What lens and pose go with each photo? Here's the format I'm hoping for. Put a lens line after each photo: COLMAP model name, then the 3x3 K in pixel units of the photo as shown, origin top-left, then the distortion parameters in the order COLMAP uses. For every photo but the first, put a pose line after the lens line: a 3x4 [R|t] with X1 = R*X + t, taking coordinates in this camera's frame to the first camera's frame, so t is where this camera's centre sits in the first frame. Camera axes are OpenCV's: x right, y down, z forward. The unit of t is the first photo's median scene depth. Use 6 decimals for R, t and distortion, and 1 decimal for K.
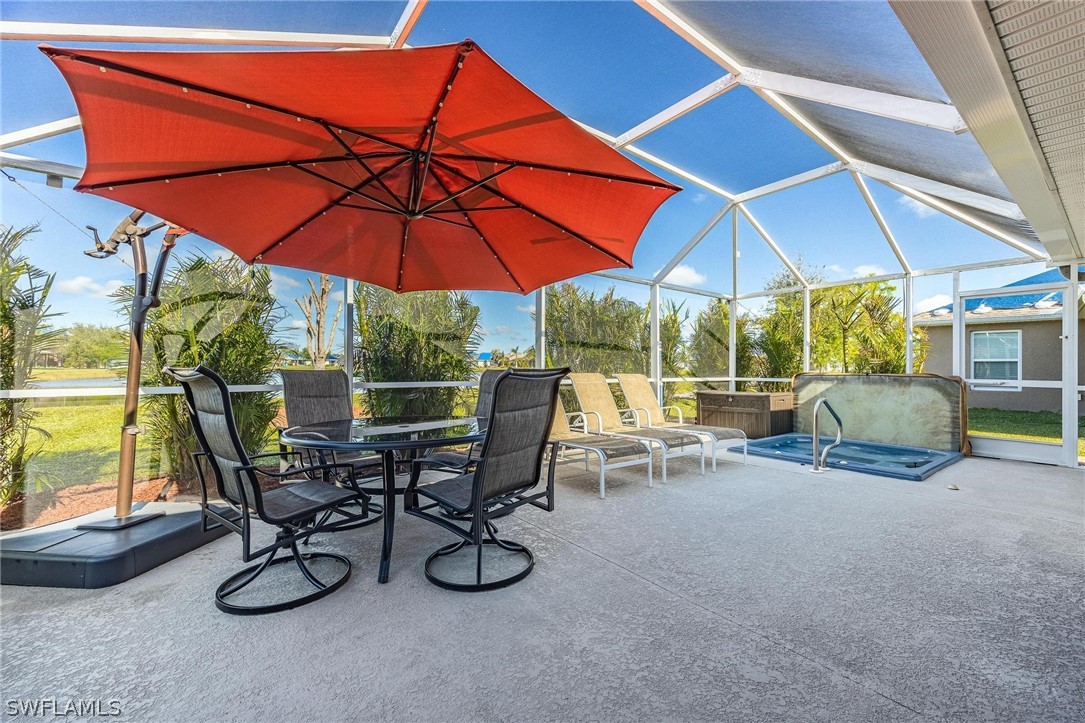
lens RADIAL K [[452.2, 0, 546.3], [0, 452.2, 370.0], [0, 0, 1]] dist [0.000026, -0.000010]
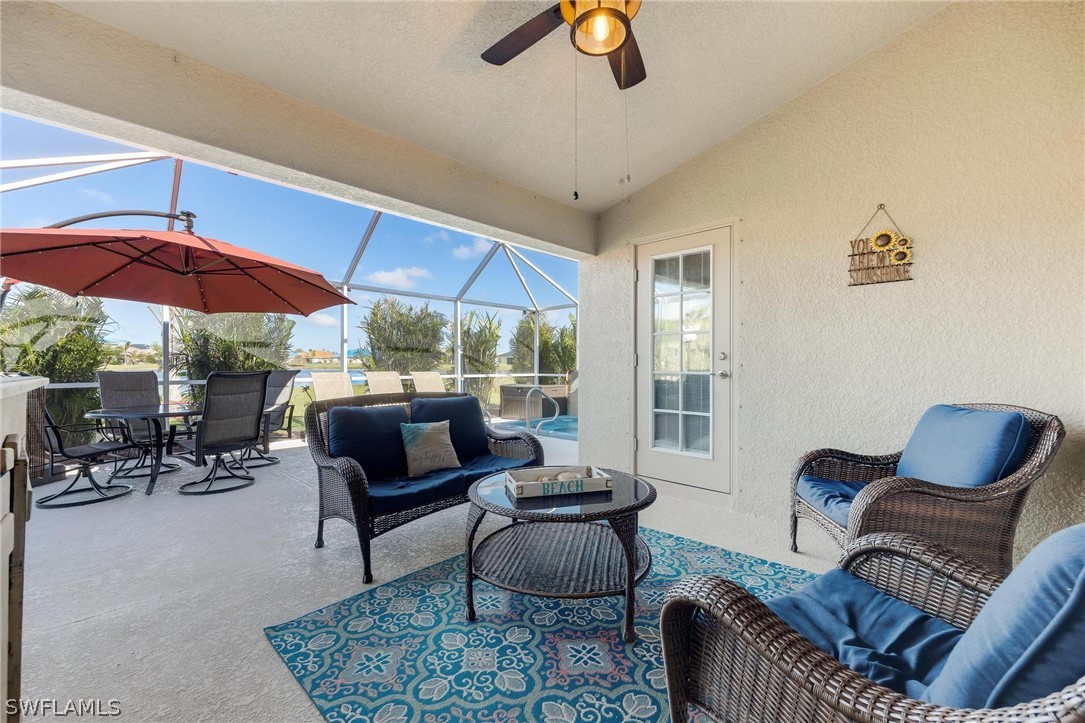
lens RADIAL K [[458.4, 0, 541.9], [0, 458.4, 364.6], [0, 0, 1]] dist [-0.000505, -0.000445]
pose [[0.988657, -0.005916, 0.150077, 0.440666], [0.006586, 0.999970, -0.003963, -0.006140], [-0.150049, 0.004907, 0.988666, -0.486181]]
